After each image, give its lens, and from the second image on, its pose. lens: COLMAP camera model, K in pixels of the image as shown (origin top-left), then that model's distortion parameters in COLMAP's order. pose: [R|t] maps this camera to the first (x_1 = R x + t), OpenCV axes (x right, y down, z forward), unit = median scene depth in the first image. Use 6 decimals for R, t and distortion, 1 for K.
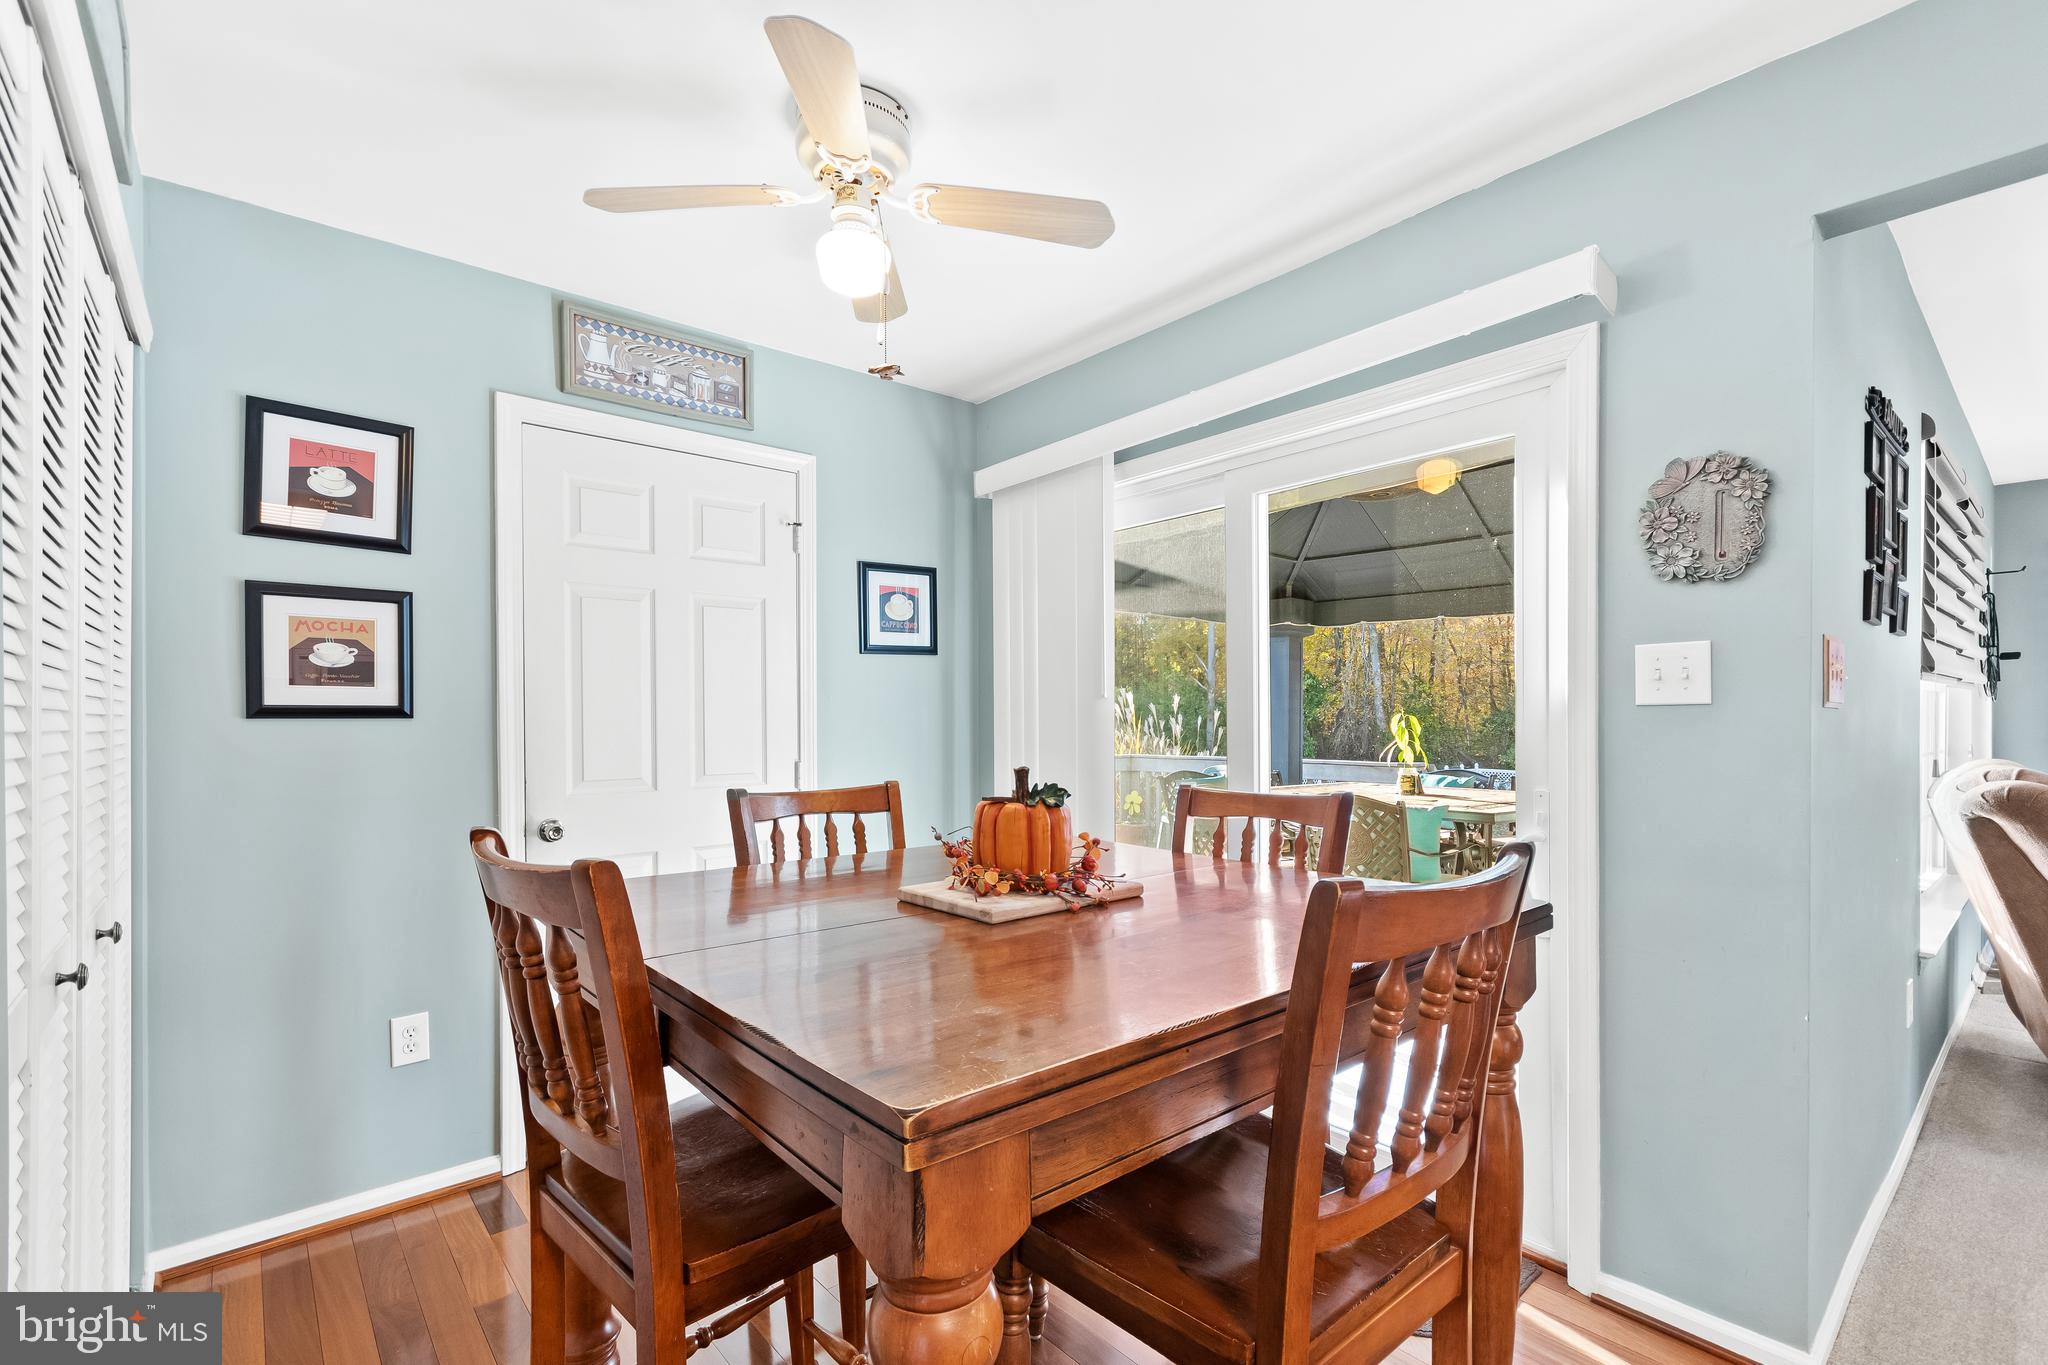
lens RADIAL K [[907.9, 0, 1035.7], [0, 907.9, 712.1], [0, 0, 1]] dist [0.005444, 0.000268]
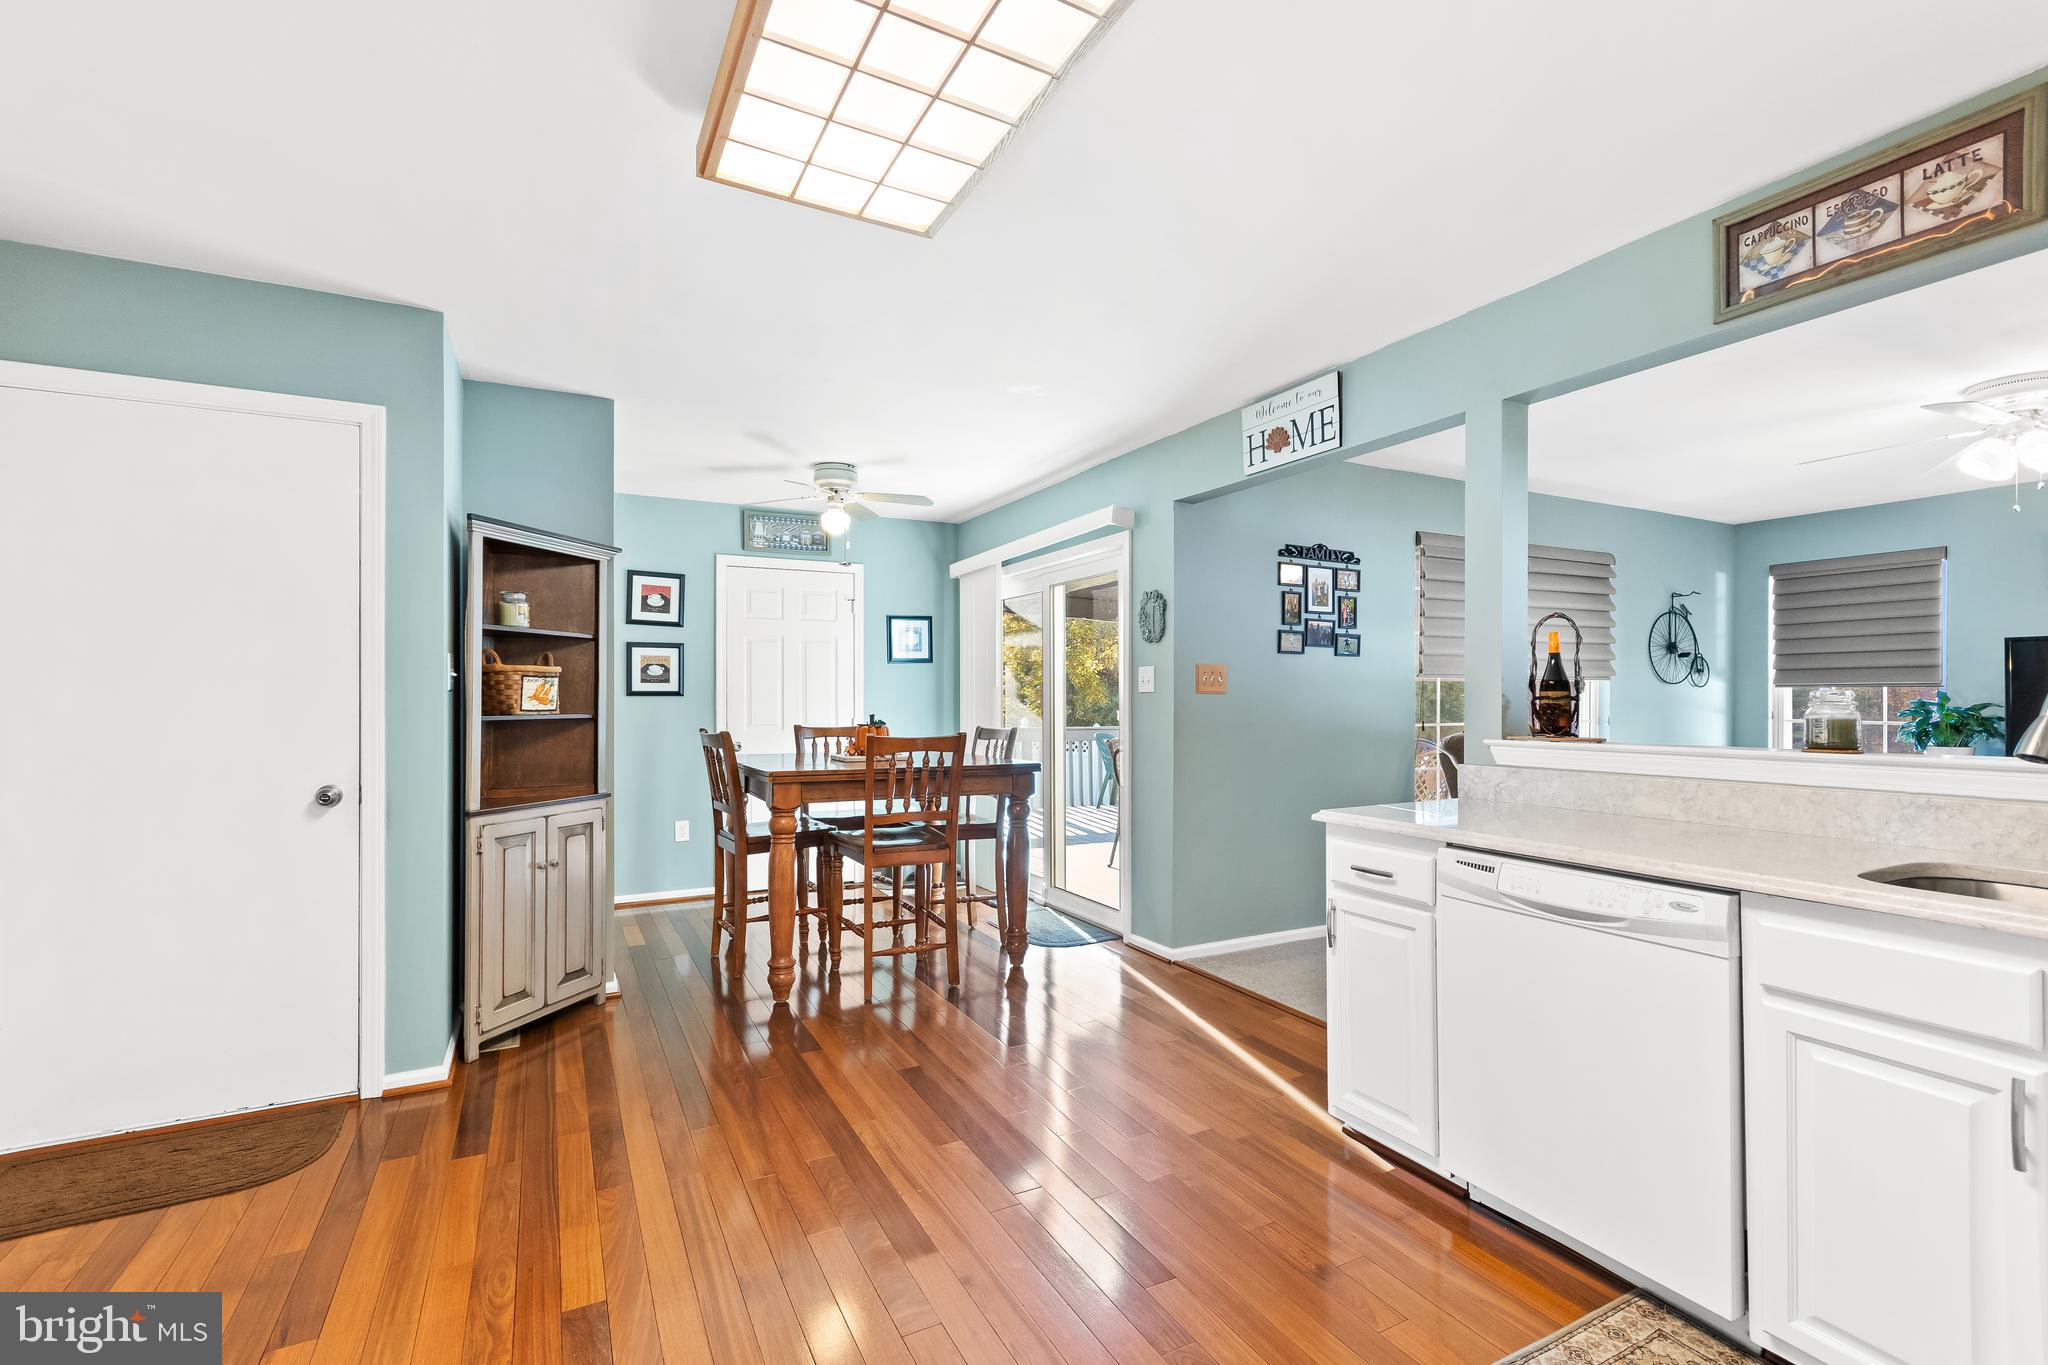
lens RADIAL K [[899.6, 0, 1024.0], [0, 899.6, 682.5], [0, 0, 1]] dist [-0.001837, -0.000017]
pose [[0.972735, -0.000684, -0.231918, 0.742436], [-0.001565, 0.999954, -0.009515, -0.008576], [0.231914, 0.009618, 0.972689, -1.105522]]
